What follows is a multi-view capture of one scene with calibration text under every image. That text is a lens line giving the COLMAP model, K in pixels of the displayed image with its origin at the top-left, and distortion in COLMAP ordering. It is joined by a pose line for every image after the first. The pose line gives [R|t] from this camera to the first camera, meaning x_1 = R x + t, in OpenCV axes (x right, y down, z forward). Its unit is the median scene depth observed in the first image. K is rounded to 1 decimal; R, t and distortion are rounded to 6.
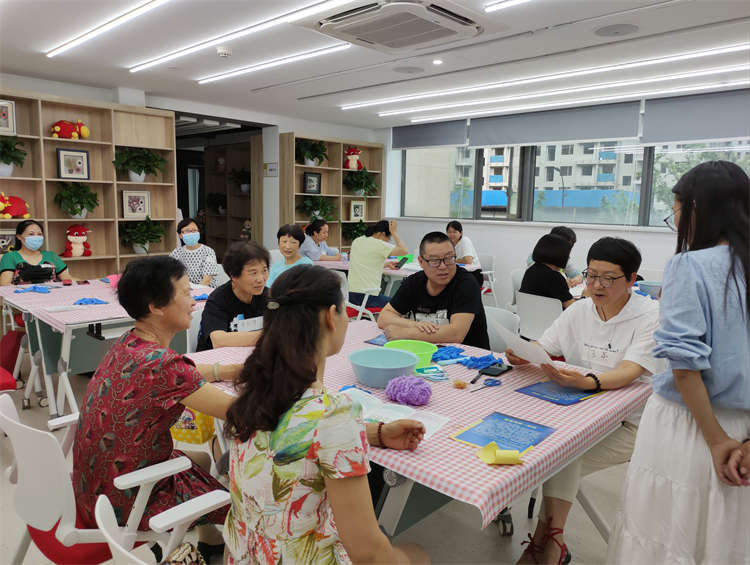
lens RADIAL K [[553.0, 0, 374.3], [0, 553.0, 277.1], [0, 0, 1]] dist [-0.003450, -0.003107]
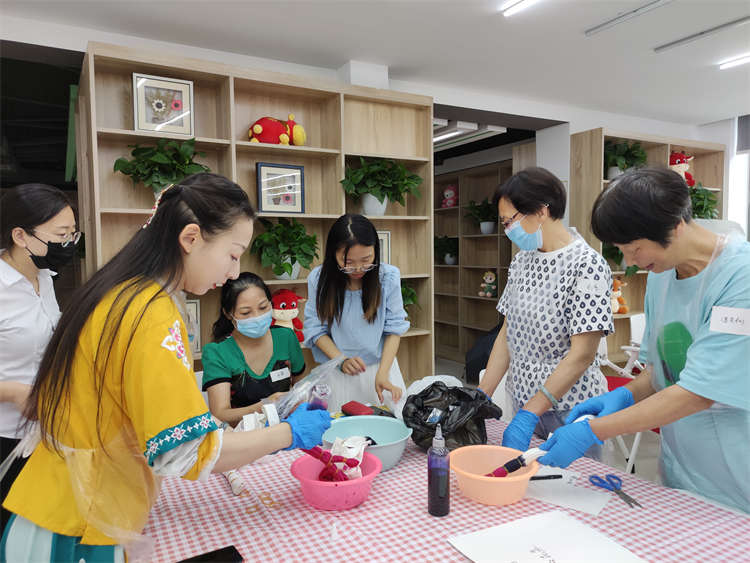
lens RADIAL K [[553.0, 0, 374.3], [0, 553.0, 276.1], [0, 0, 1]] dist [-0.003450, -0.003107]
pose [[0.954590, -0.023421, -0.297001, -0.267904], [-0.002413, 0.996265, -0.086320, -0.058437], [0.297913, 0.083117, 0.950968, 0.461009]]
